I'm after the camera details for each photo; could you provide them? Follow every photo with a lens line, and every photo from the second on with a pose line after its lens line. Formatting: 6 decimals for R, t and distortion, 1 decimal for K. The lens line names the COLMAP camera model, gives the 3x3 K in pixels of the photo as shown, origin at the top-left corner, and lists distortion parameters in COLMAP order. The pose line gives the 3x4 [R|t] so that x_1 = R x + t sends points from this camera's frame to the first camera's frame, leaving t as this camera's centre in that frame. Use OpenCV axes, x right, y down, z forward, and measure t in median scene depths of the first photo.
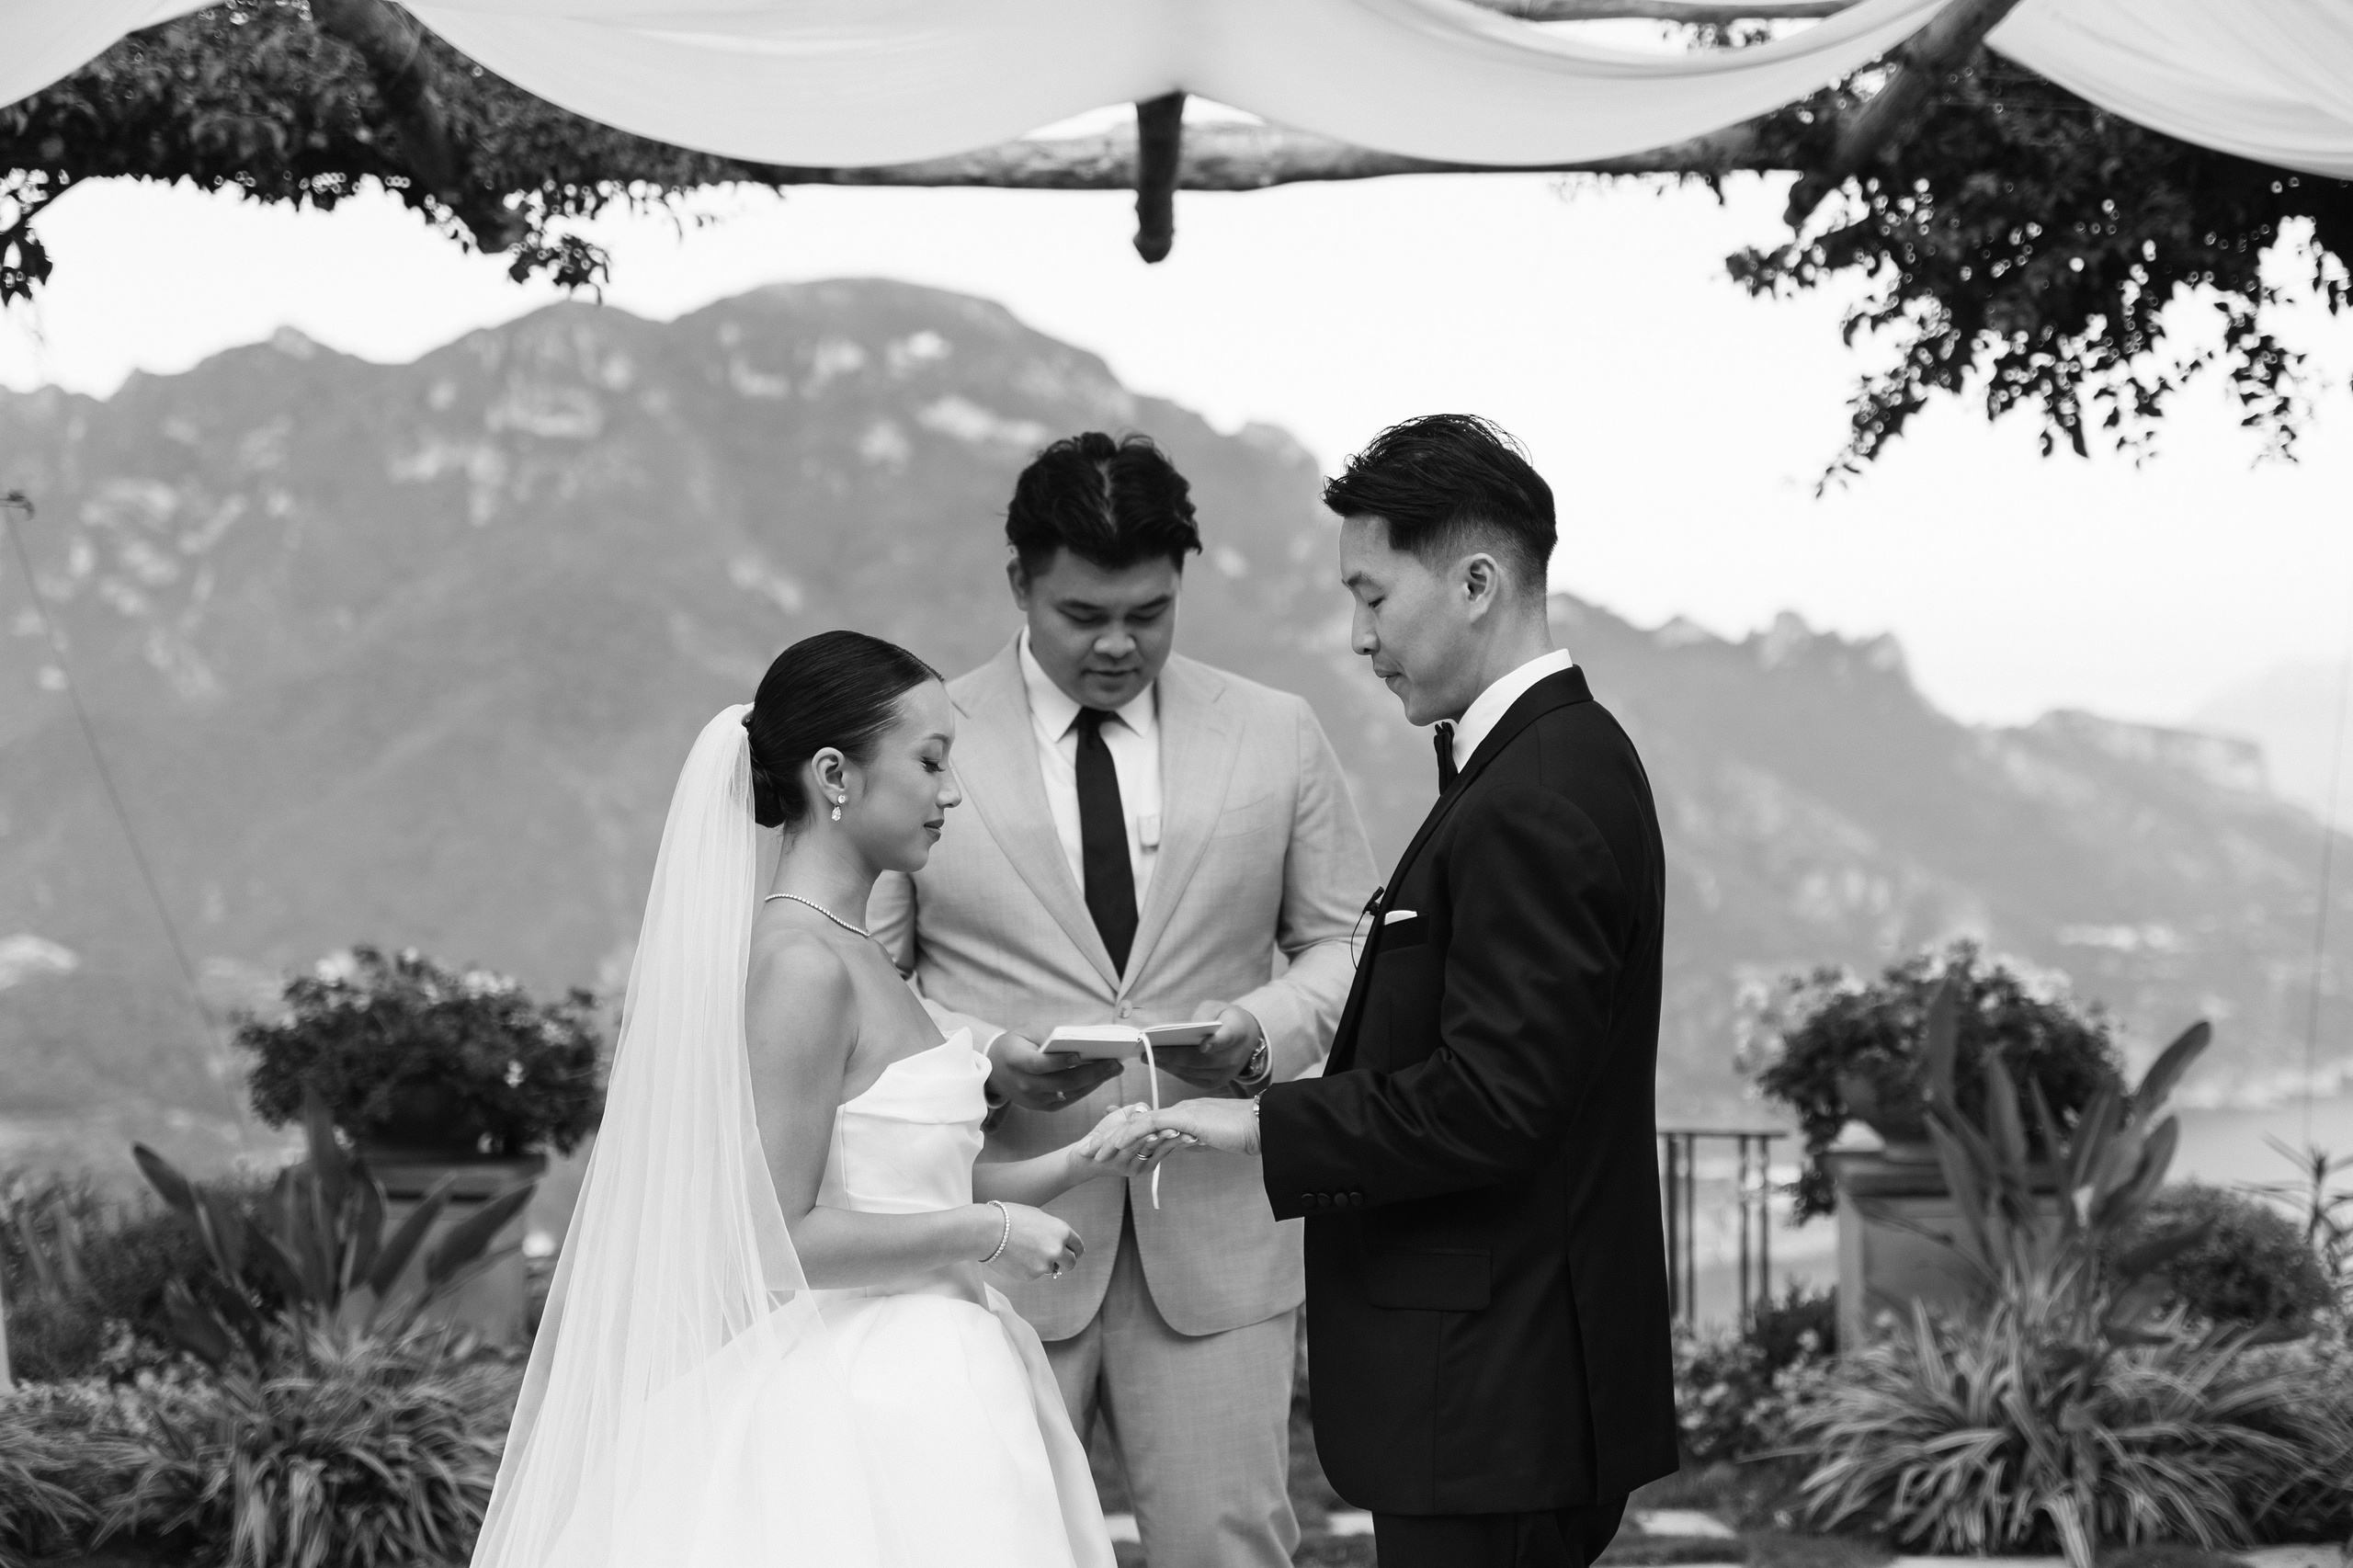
lens RADIAL K [[4027.3, 0, 1268.1], [0, 4027.3, 726.9], [0, 0, 1]] dist [0.001482, -0.075070]
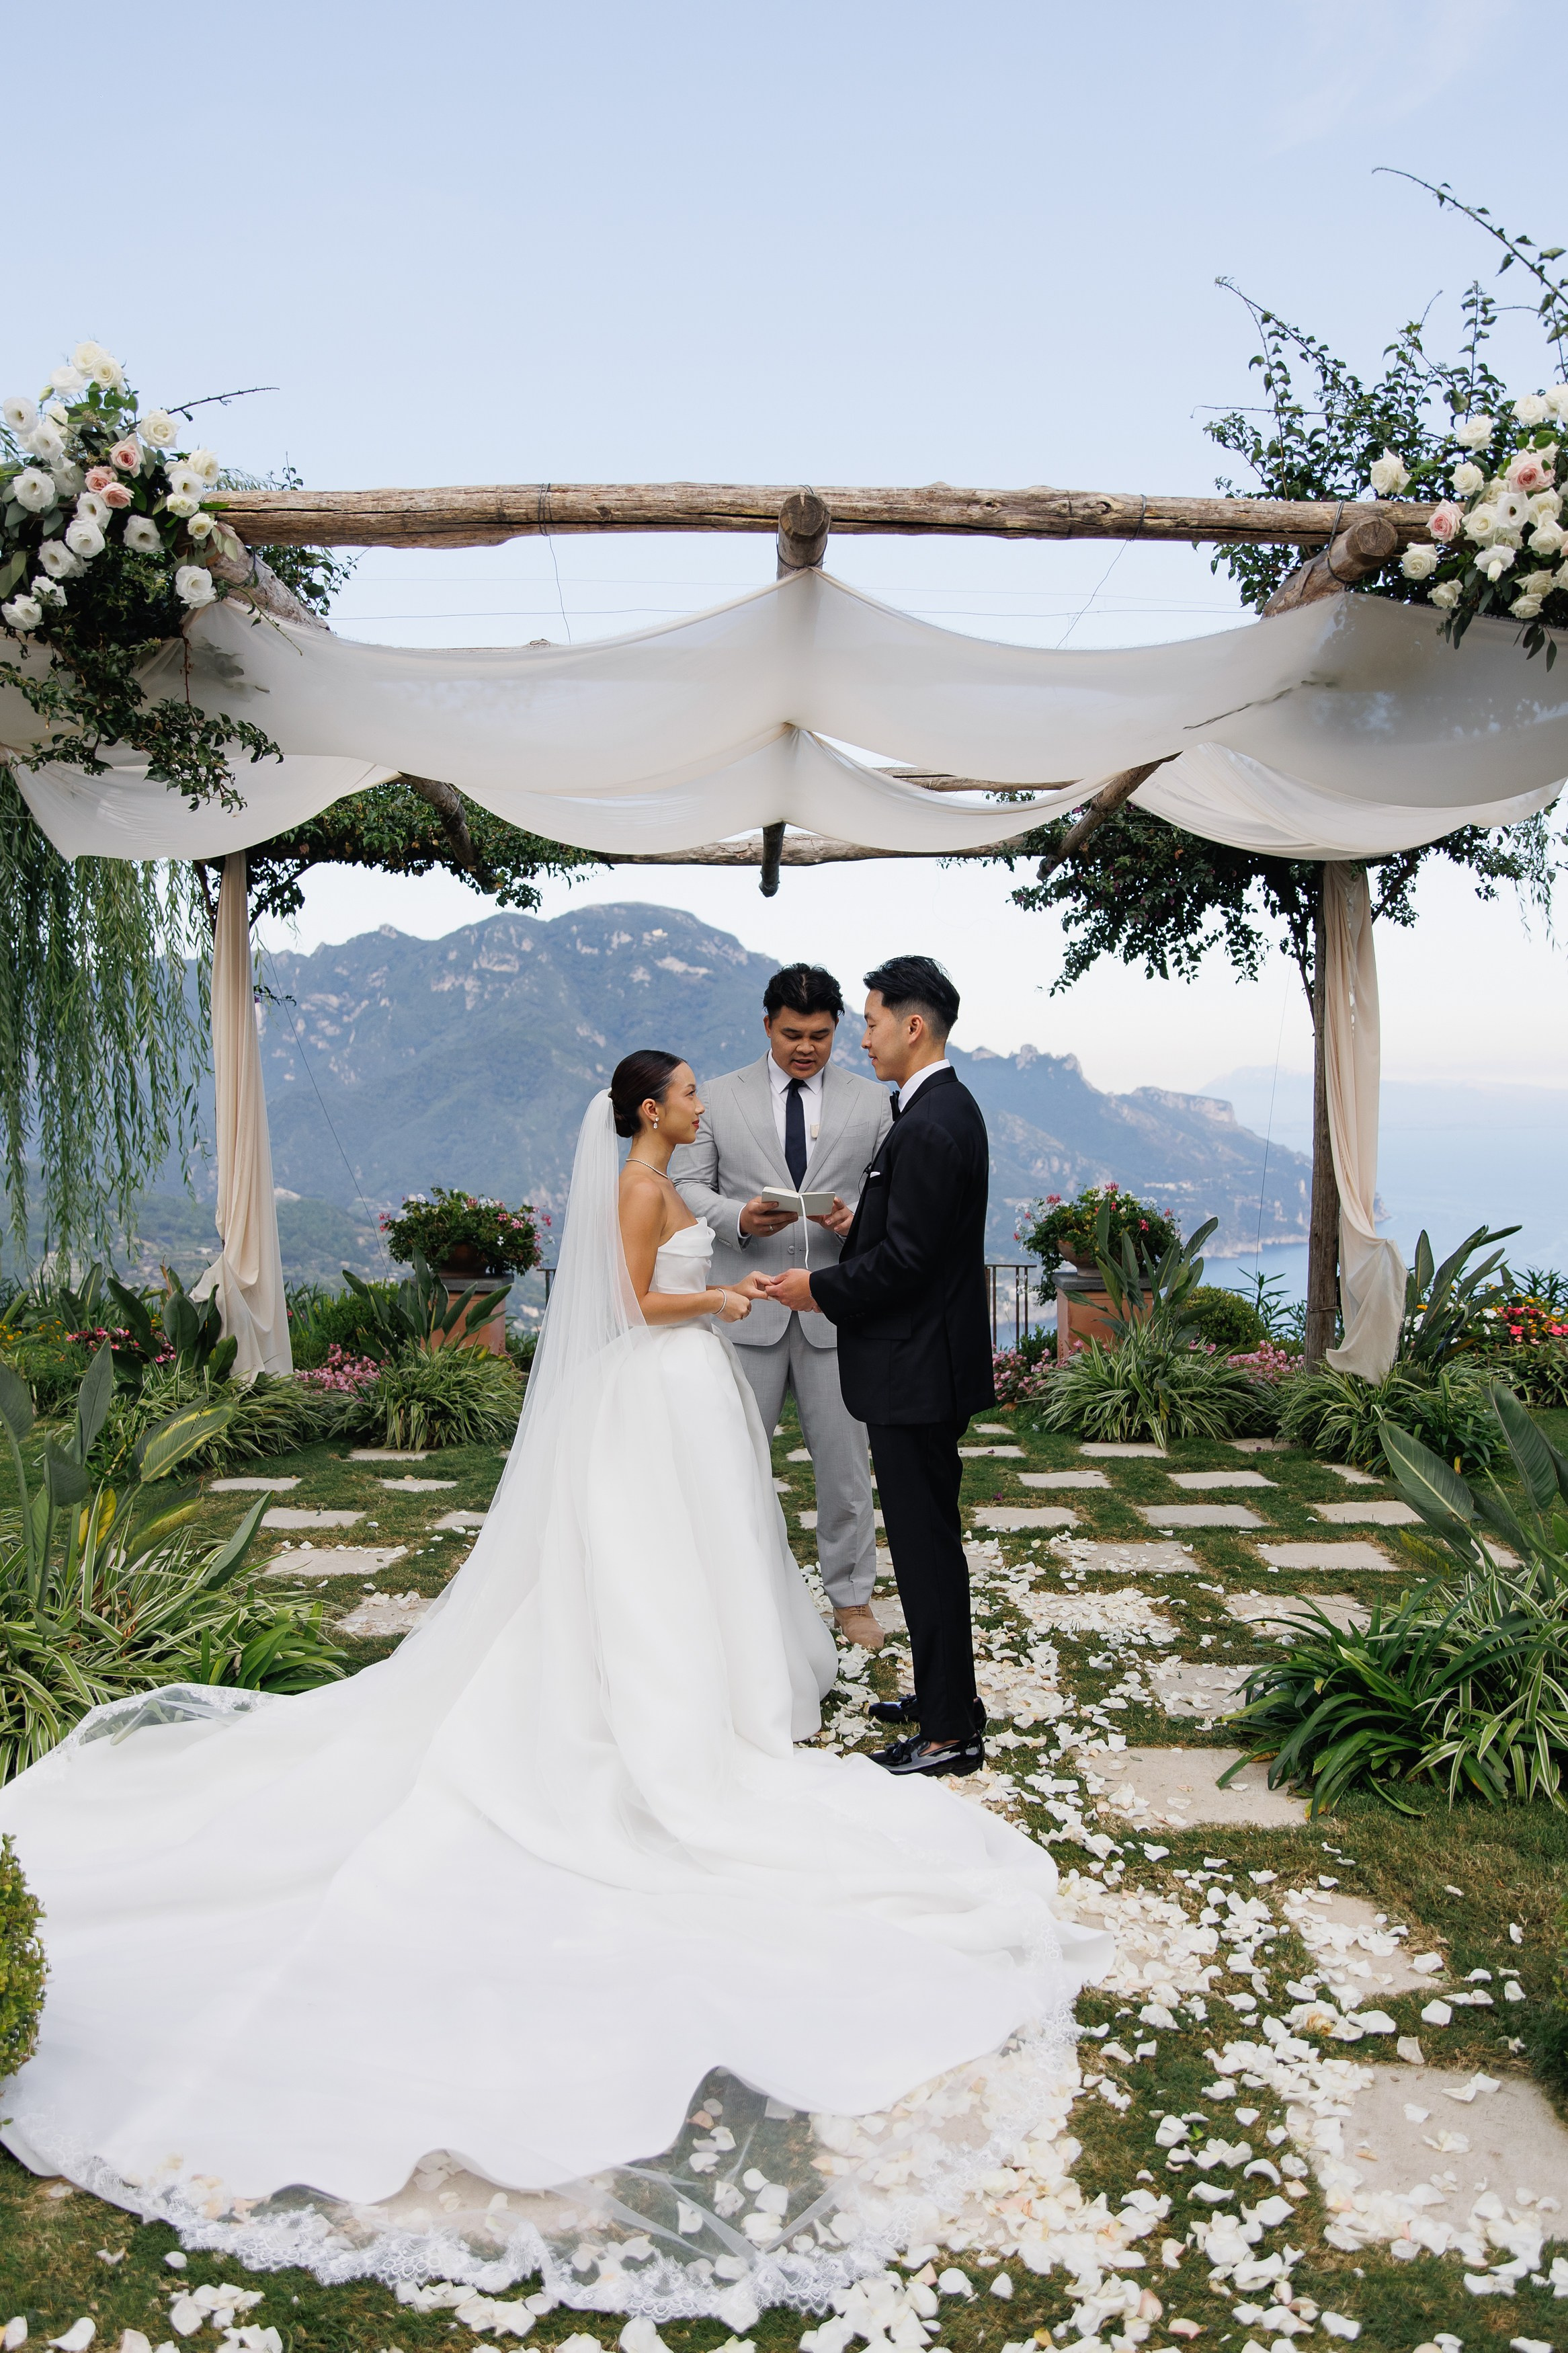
lens RADIAL K [[1717.3, 0, 772.8], [0, 1717.3, 1176.7], [0, 0, 1]] dist [-0.007799, -0.003386]
pose [[0.999821, -0.001154, -0.018908, -0.007604], [0.002036, 0.998907, 0.046692, 0.001568], [0.018833, -0.046722, 0.998730, -0.007971]]
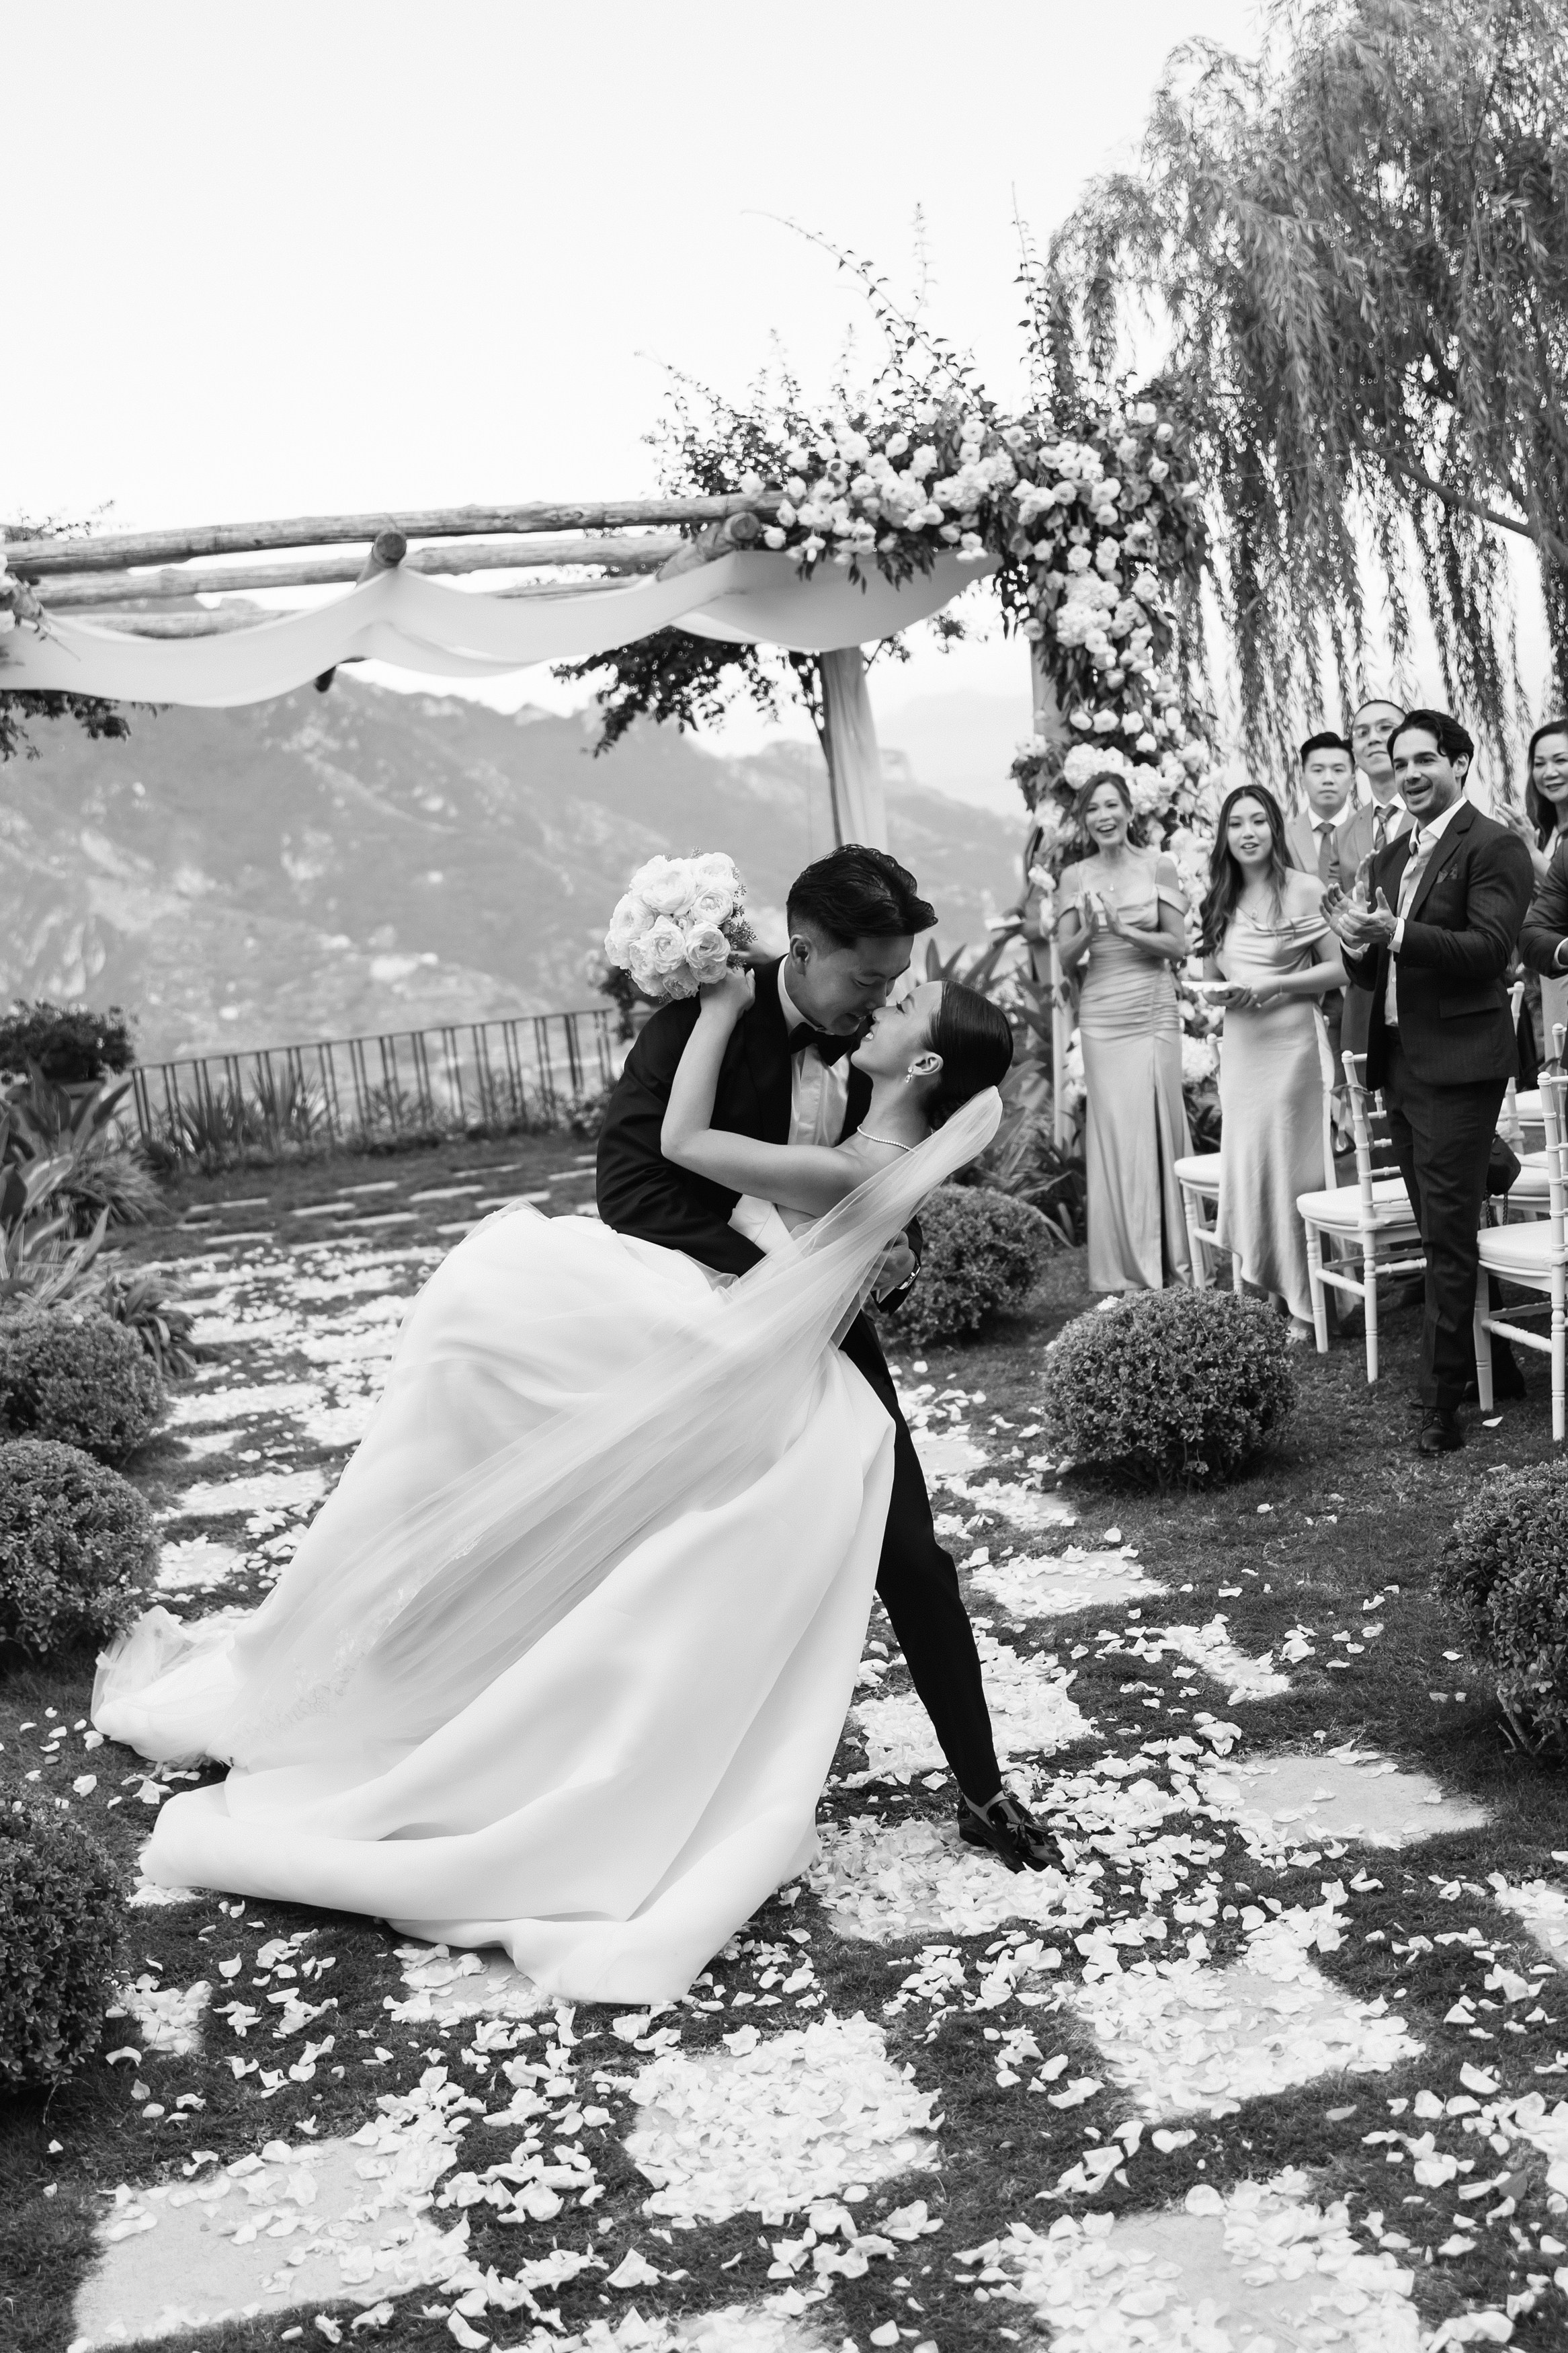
lens RADIAL K [[2600.5, 0, 749.9], [0, 2600.5, 1149.0], [0, 0, 1]] dist [0.027366, -0.076992]
pose [[0.978290, -0.124876, 0.165393, -0.074317], [0.100483, 0.983803, 0.148443, -0.050196], [-0.181251, -0.128601, 0.974992, -0.681227]]
